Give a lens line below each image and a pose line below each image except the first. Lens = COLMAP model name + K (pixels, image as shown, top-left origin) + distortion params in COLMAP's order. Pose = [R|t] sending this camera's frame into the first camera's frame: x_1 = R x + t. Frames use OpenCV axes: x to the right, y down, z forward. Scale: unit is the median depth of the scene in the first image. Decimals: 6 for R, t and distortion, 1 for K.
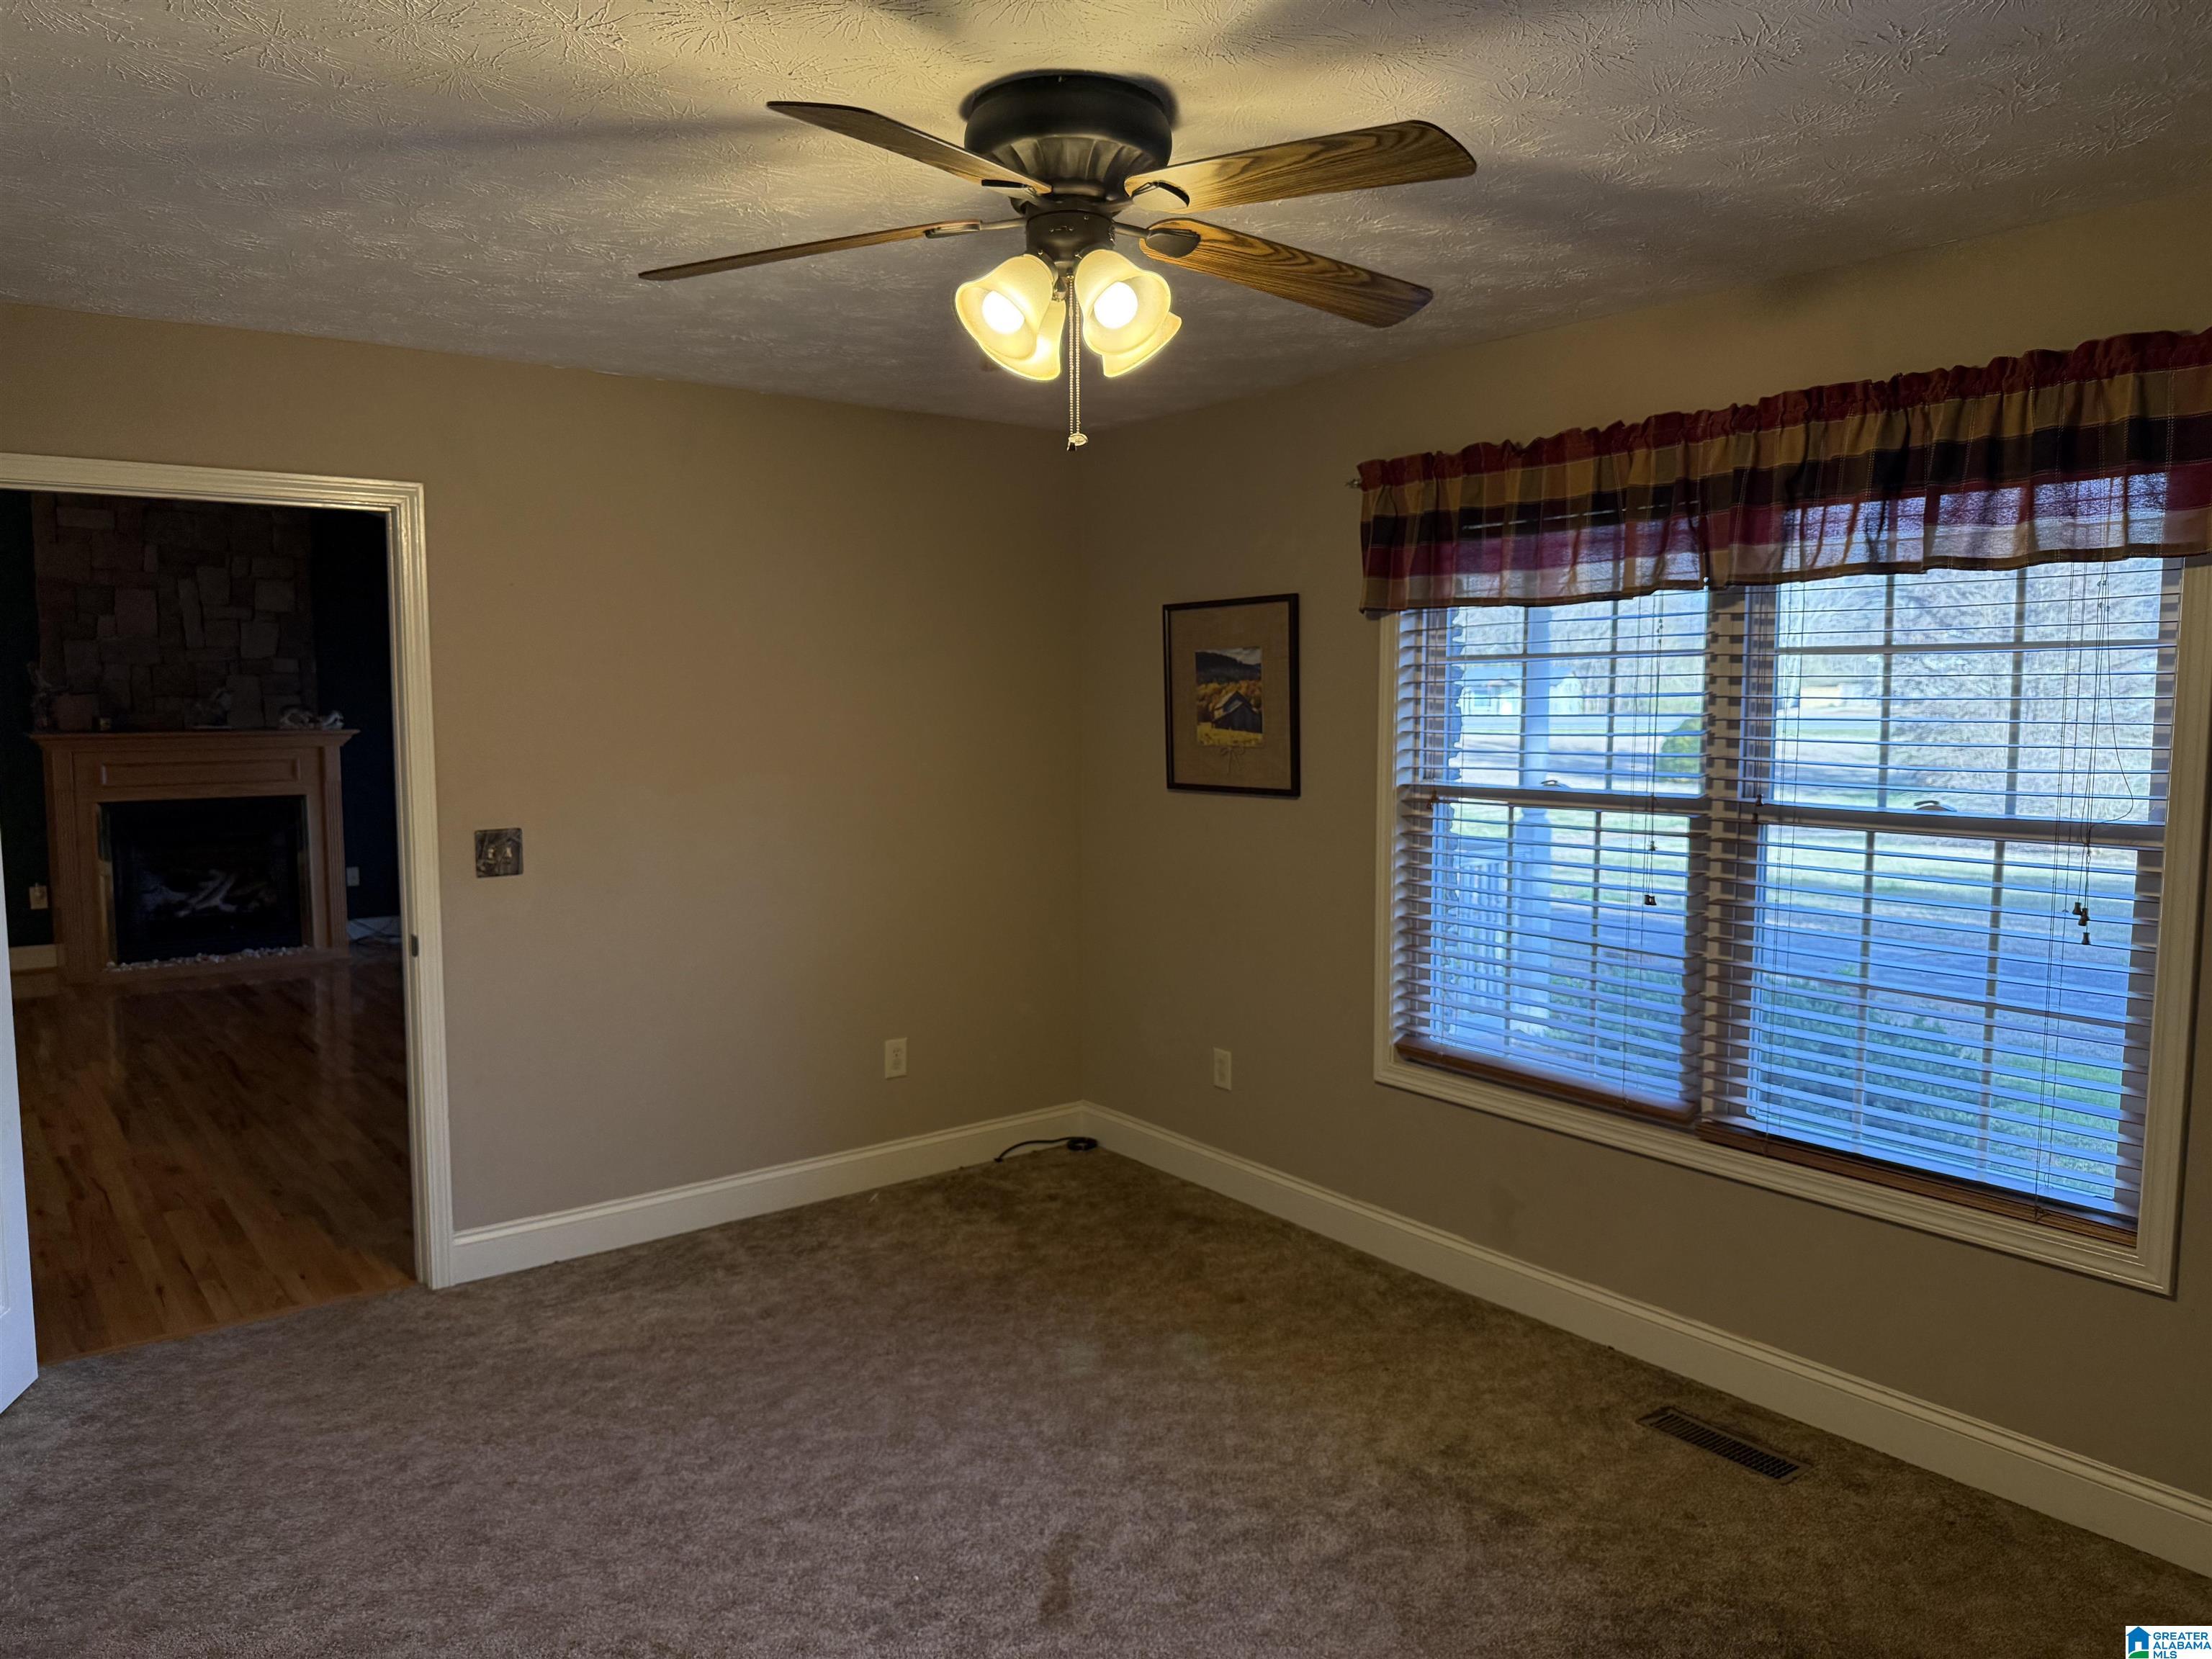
lens RADIAL K [[1546.2, 0, 1084.3], [0, 1546.2, 827.7], [0, 0, 1]] dist [0.015822, -0.003642]
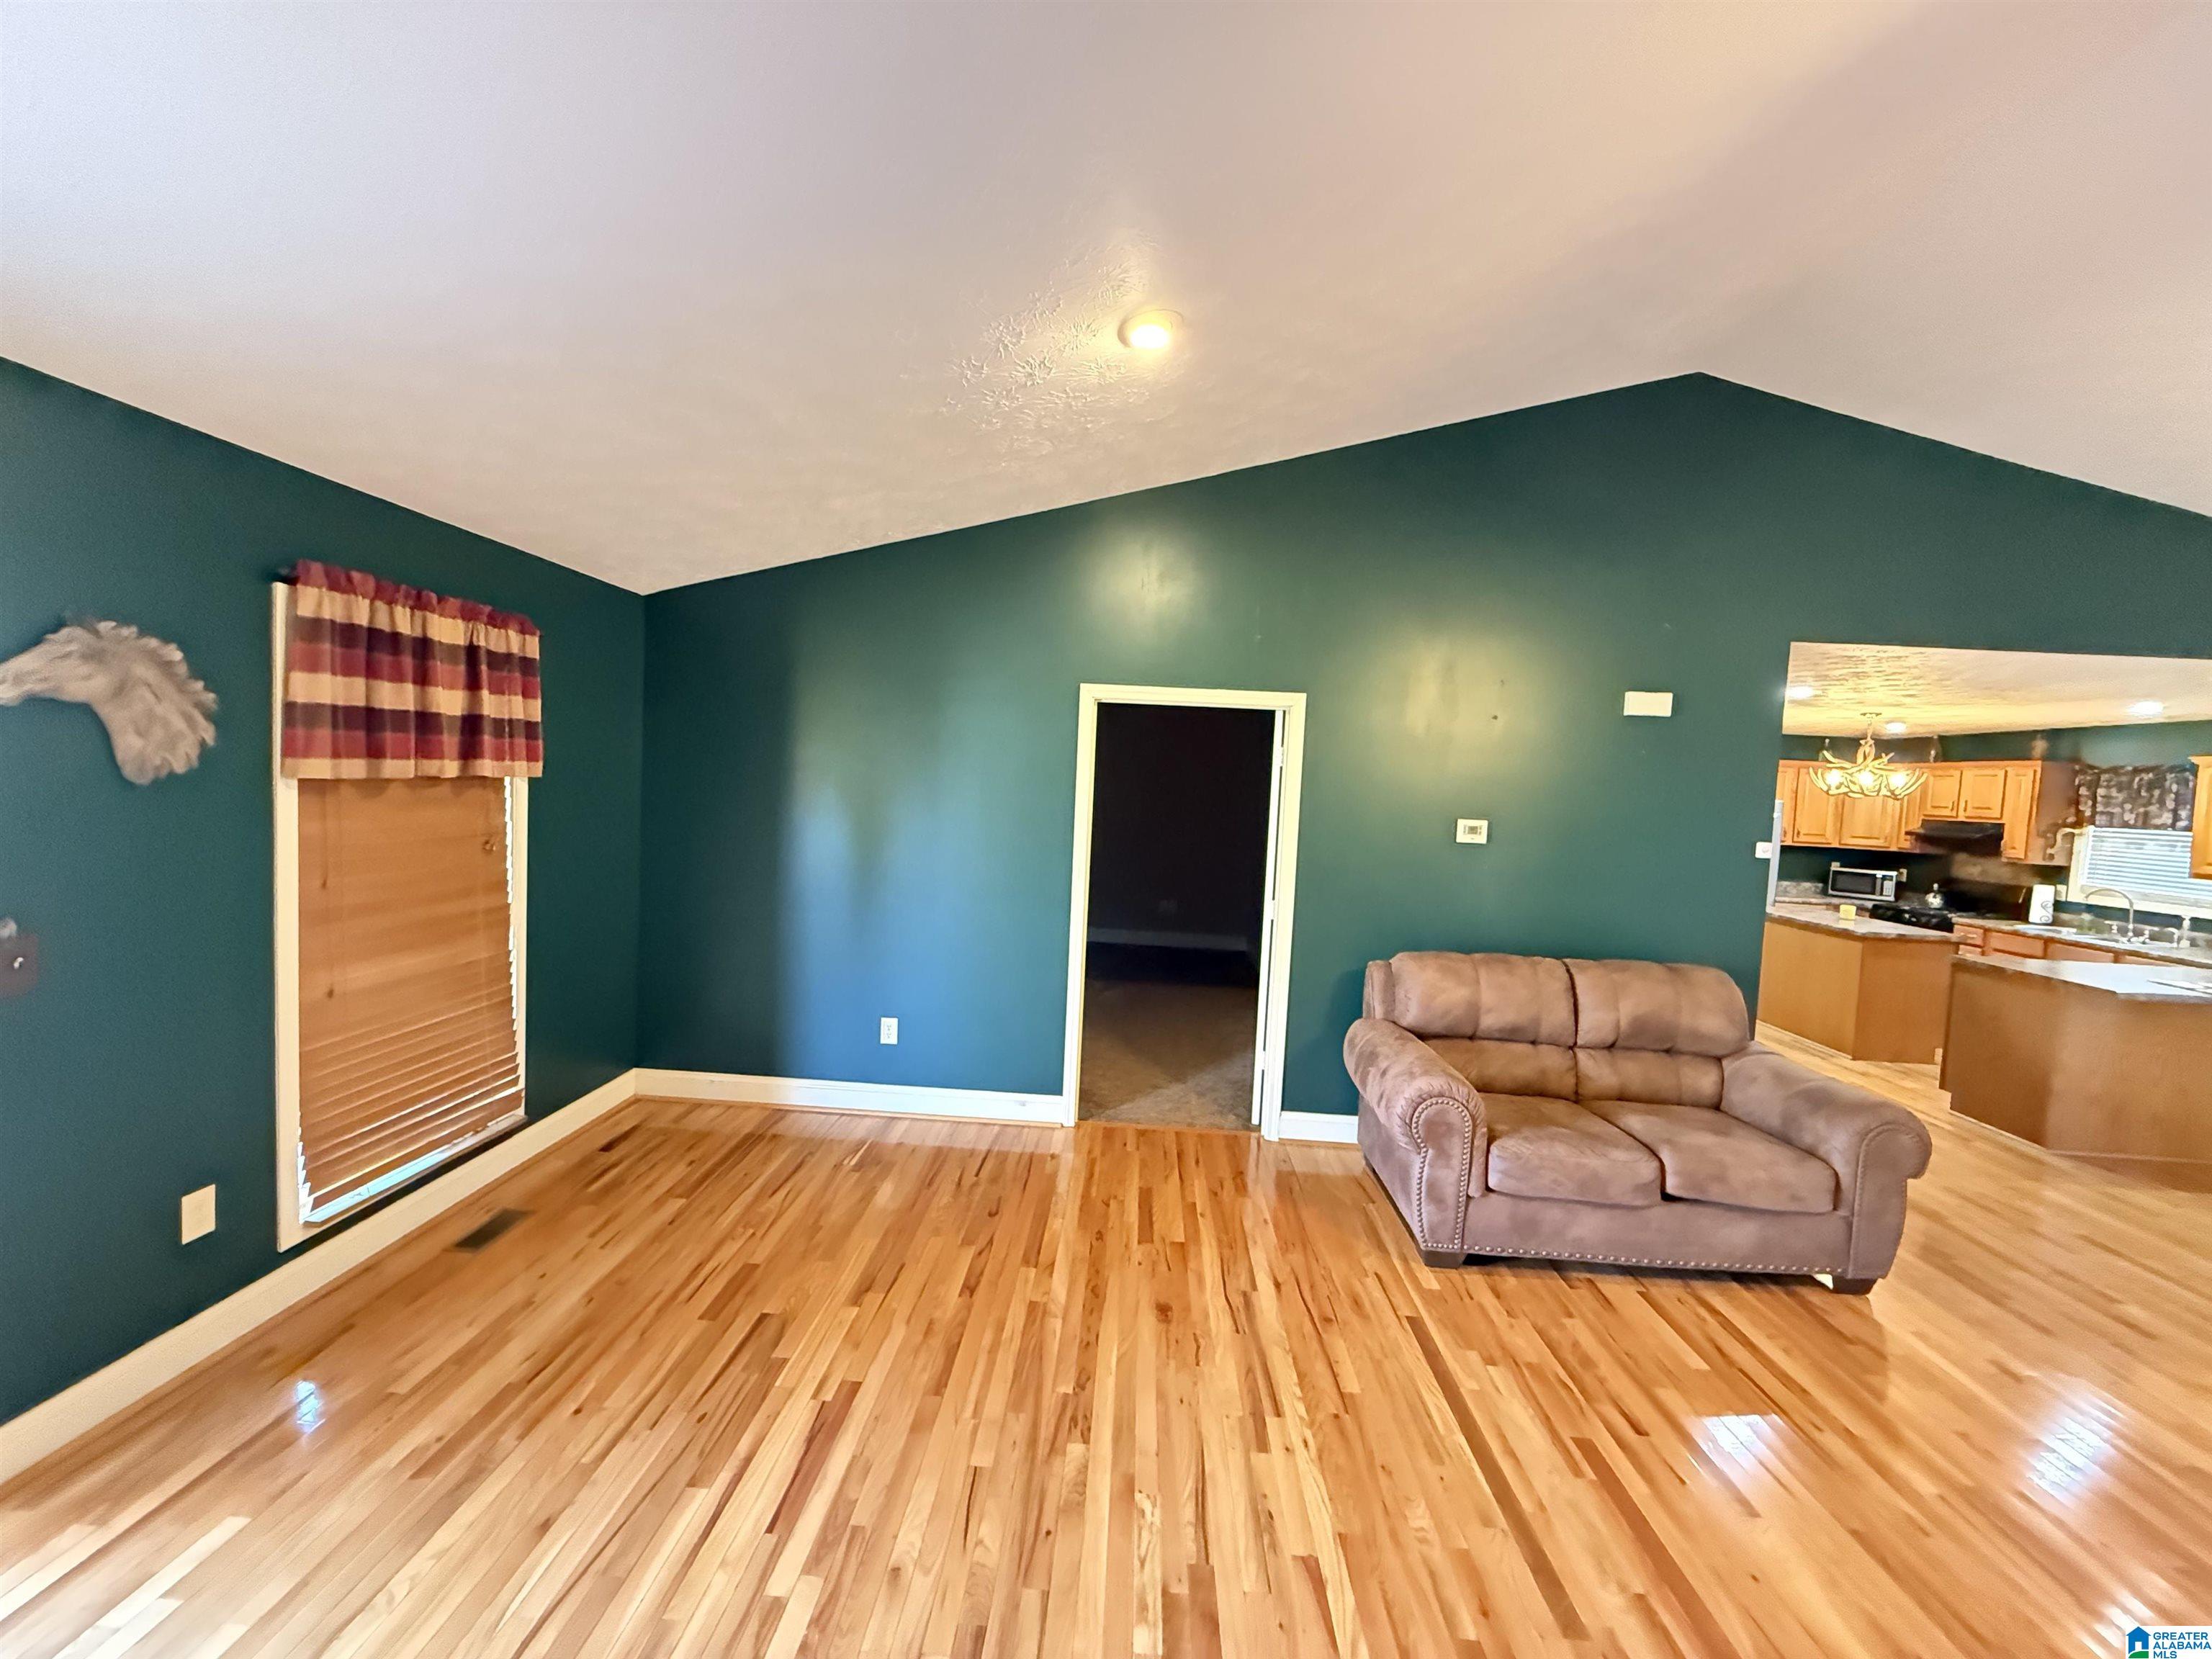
lens RADIAL K [[880.5, 0, 1101.0], [0, 880.5, 830.4], [0, 0, 1]] dist [-0.000940, 0.000538]
pose [[-0.766959, -0.070186, 0.637846, -0.503225], [0.014652, 0.991826, 0.126755, -0.080803], [-0.641529, 0.106561, -0.759662, 0.802433]]
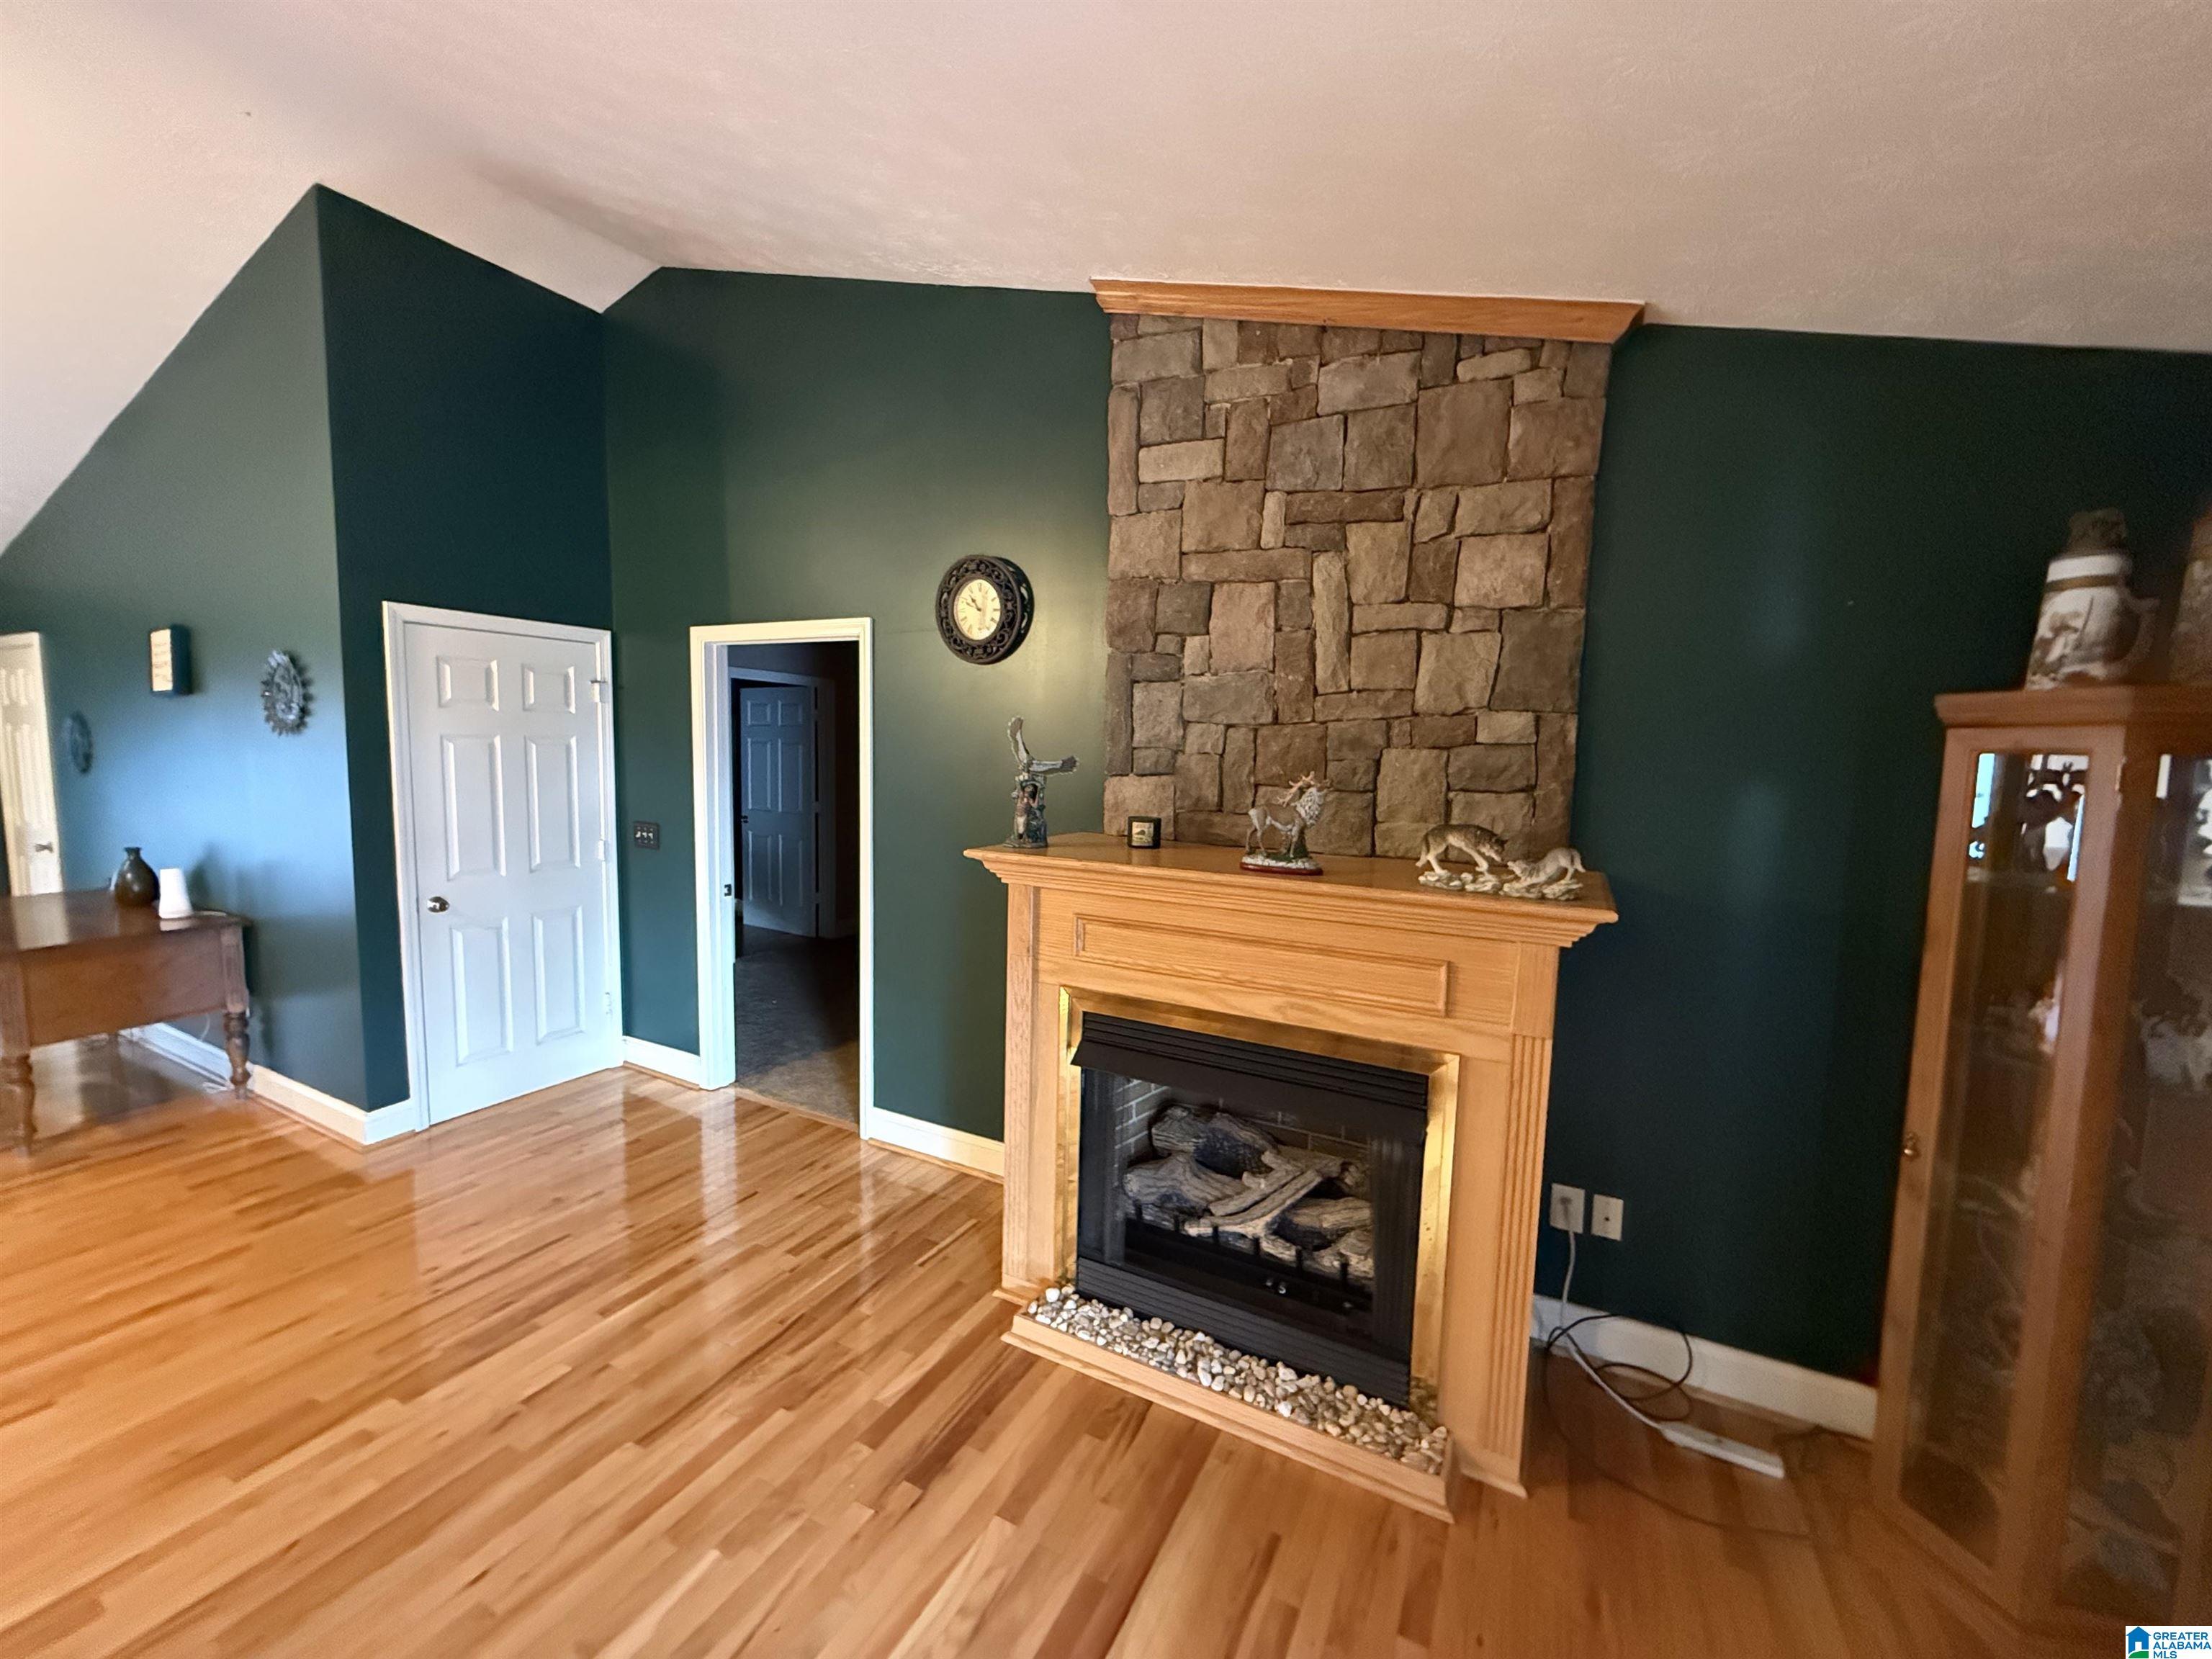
lens RADIAL K [[880.5, 0, 1095.9], [0, 880.5, 831.6], [0, 0, 1]] dist [-0.000940, 0.000538]
pose [[0.417617, 0.099583, -0.903150, -0.348586], [-0.110035, 0.992203, 0.058522, -0.080408], [0.901936, 0.074938, 0.425319, 0.827299]]
